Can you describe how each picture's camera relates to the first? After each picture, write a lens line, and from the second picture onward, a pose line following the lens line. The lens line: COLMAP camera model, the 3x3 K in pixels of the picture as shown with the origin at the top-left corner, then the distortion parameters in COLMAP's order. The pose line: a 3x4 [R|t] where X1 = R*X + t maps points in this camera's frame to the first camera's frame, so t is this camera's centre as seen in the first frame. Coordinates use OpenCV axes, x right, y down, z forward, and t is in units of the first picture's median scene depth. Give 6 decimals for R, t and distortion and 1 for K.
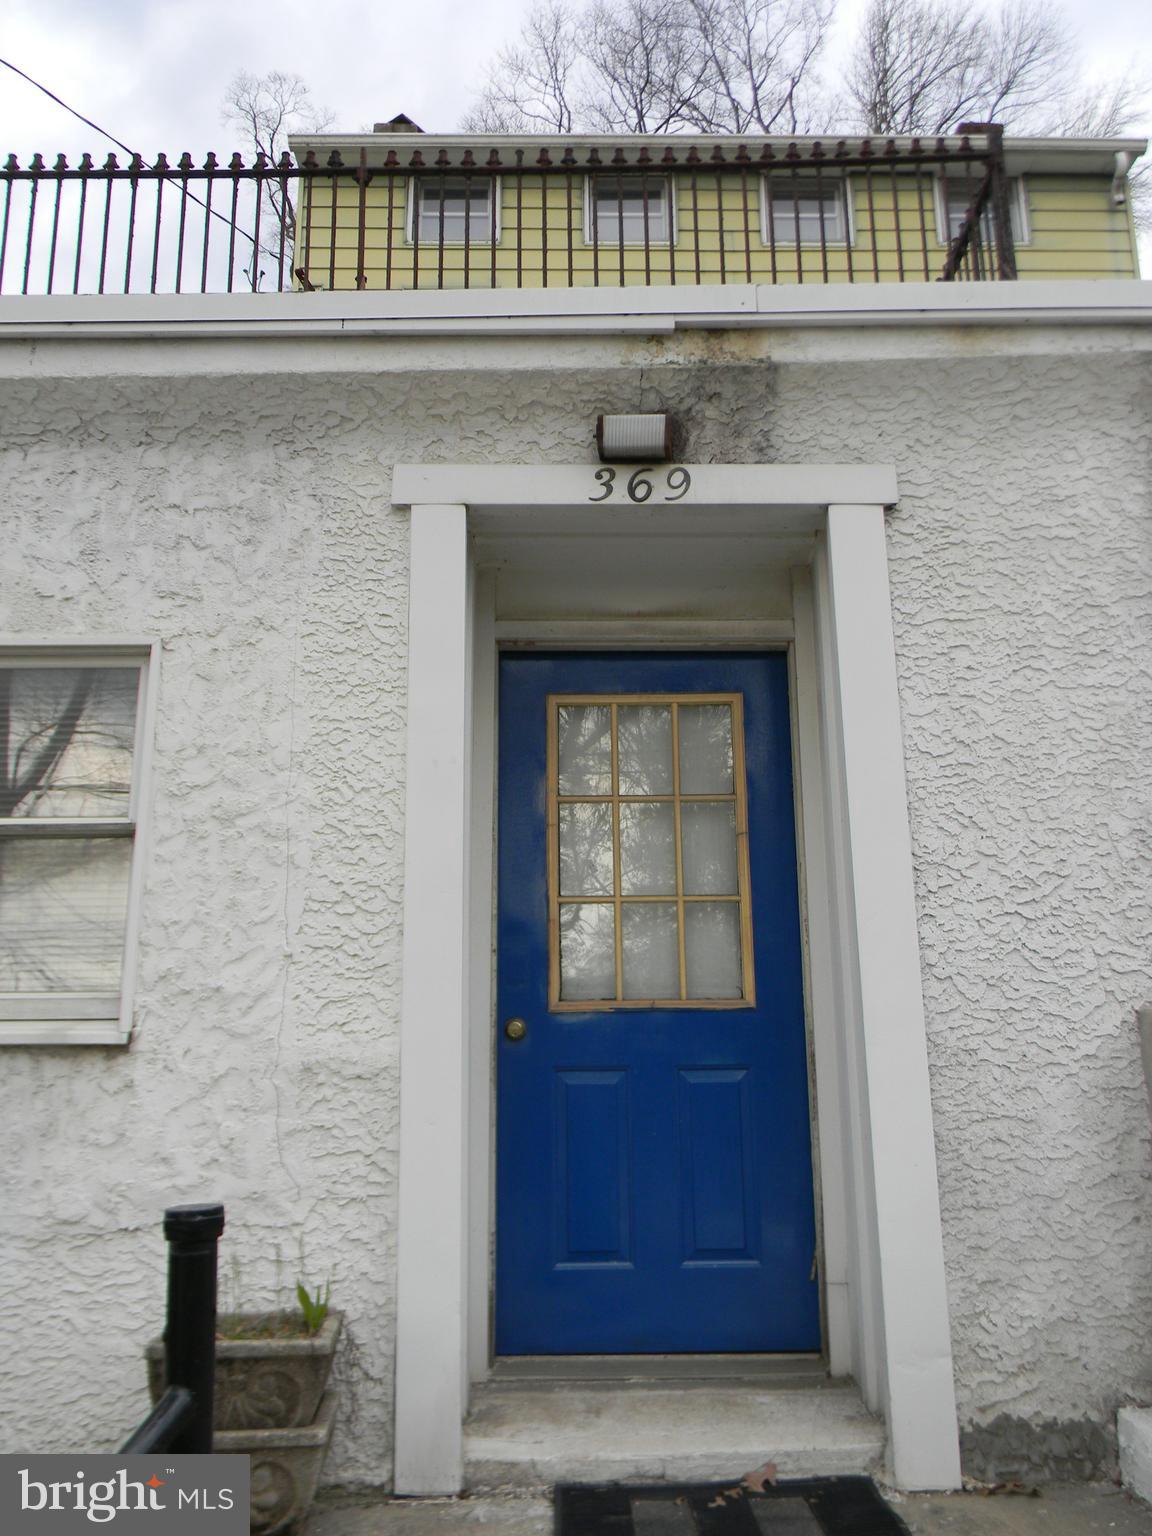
lens RADIAL K [[1230.6, 0, 588.2], [0, 1230.6, 772.3], [0, 0, 1]] dist [0.002391, -0.022375]
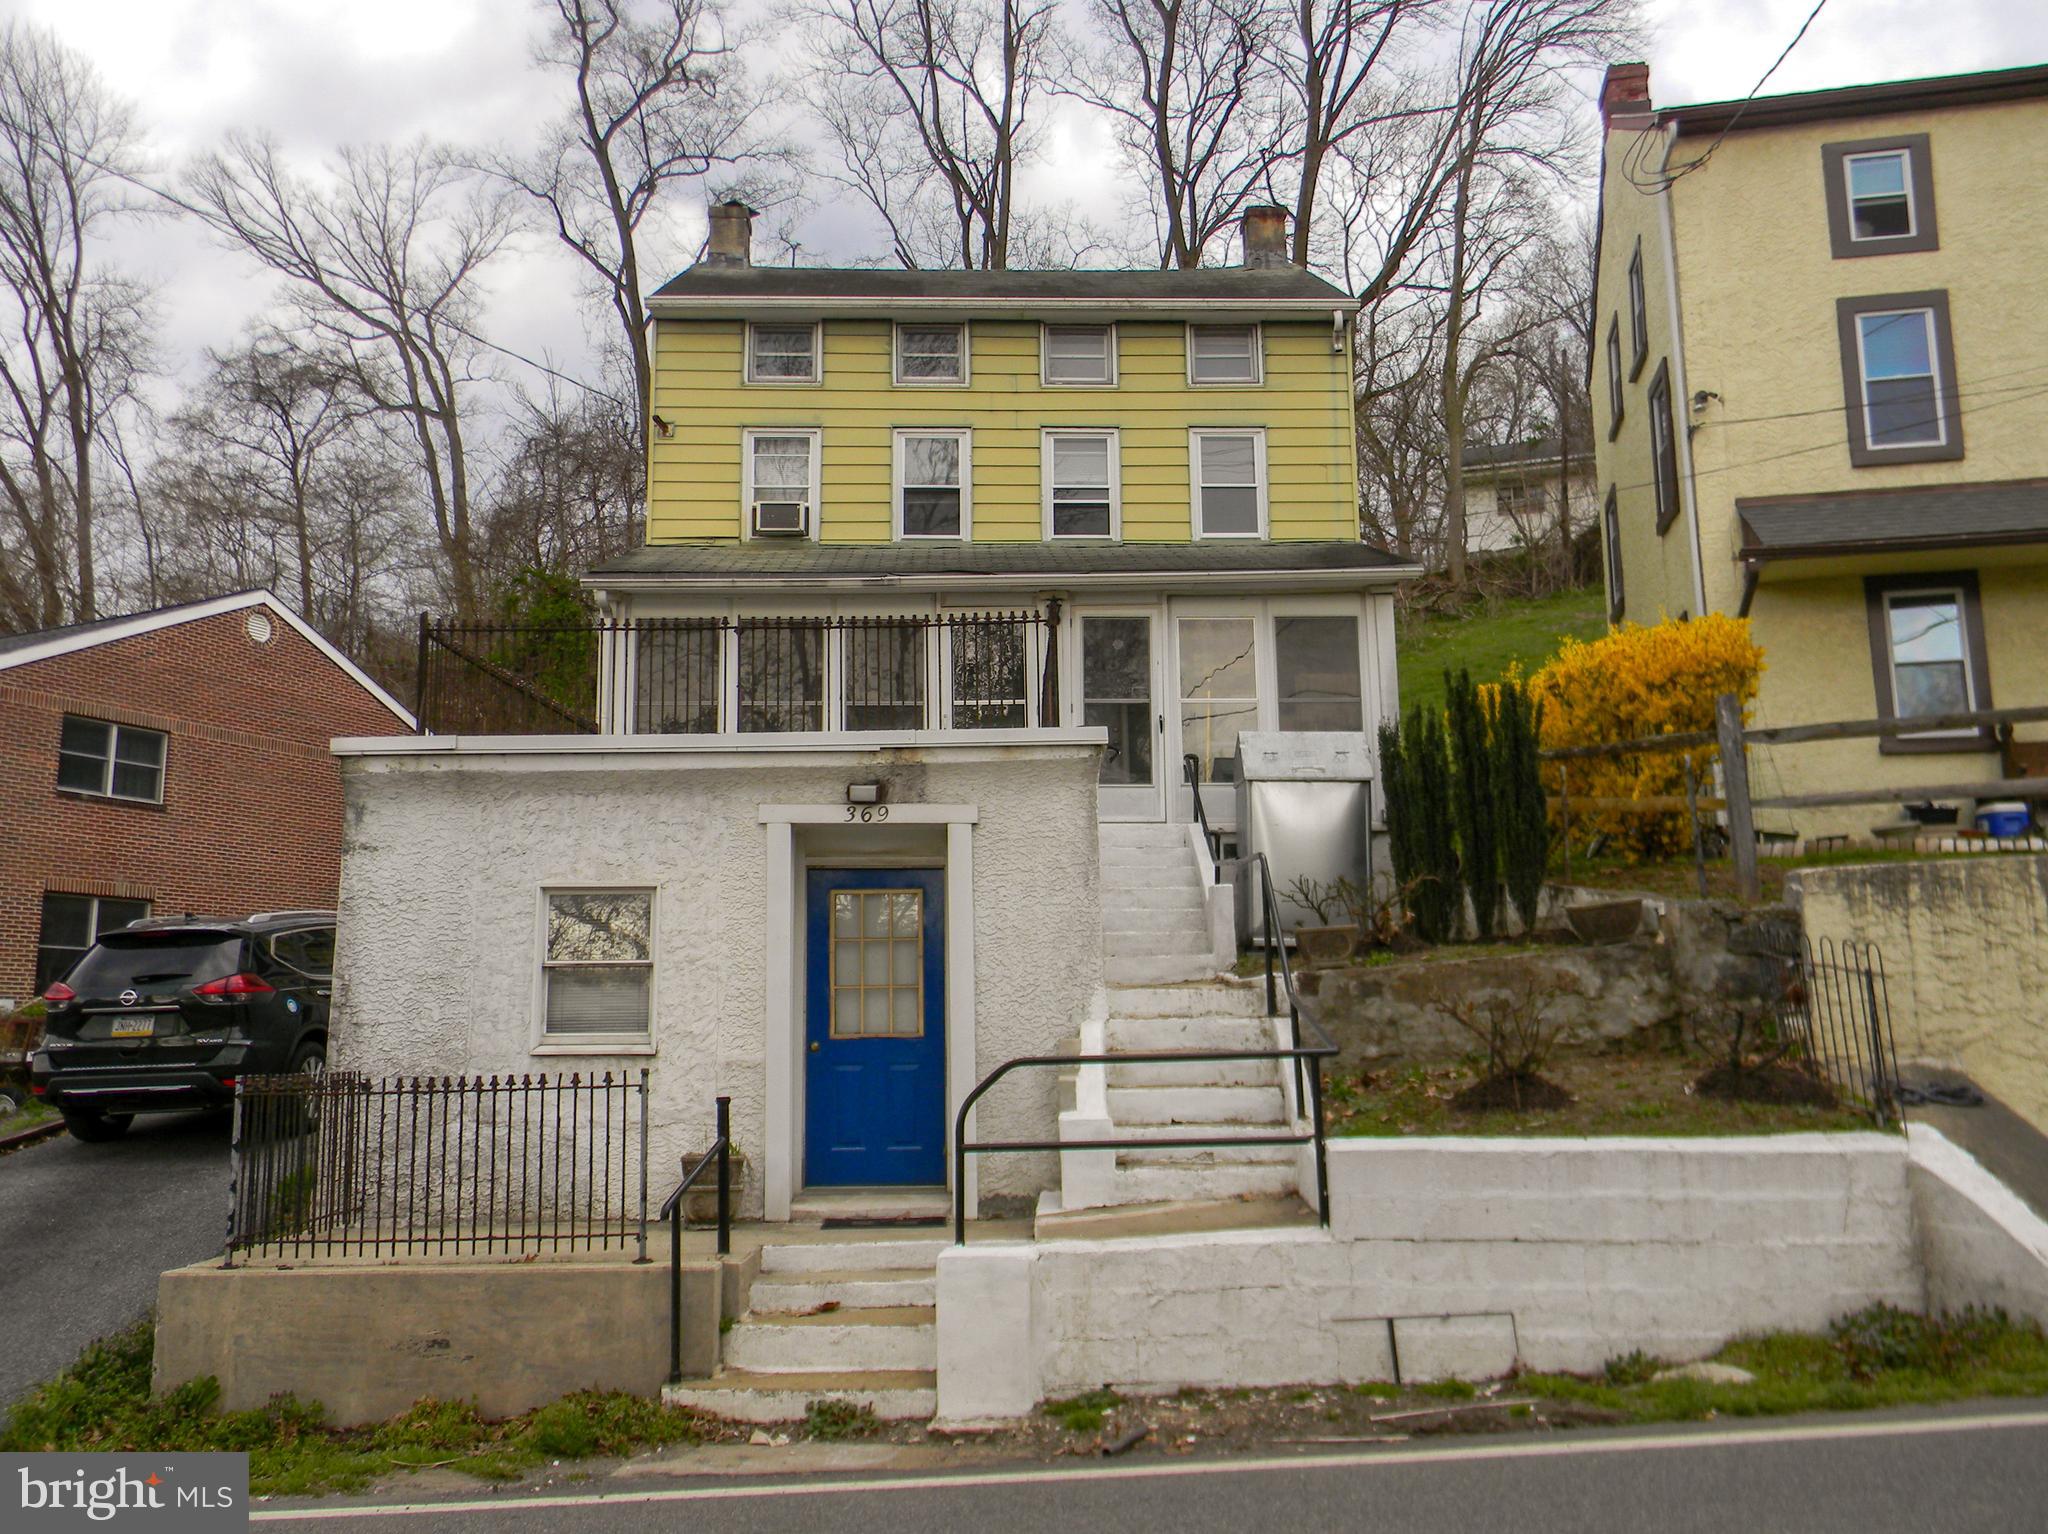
lens RADIAL K [[1640.8, 0, 1009.3], [0, 1640.8, 767.5], [0, 0, 1]] dist [0.002391, -0.022375]
pose [[0.999479, 0.002730, 0.032169, 0.211325], [-0.004470, 0.998522, 0.054165, -0.489721], [-0.031974, -0.054280, 0.998014, -2.083261]]
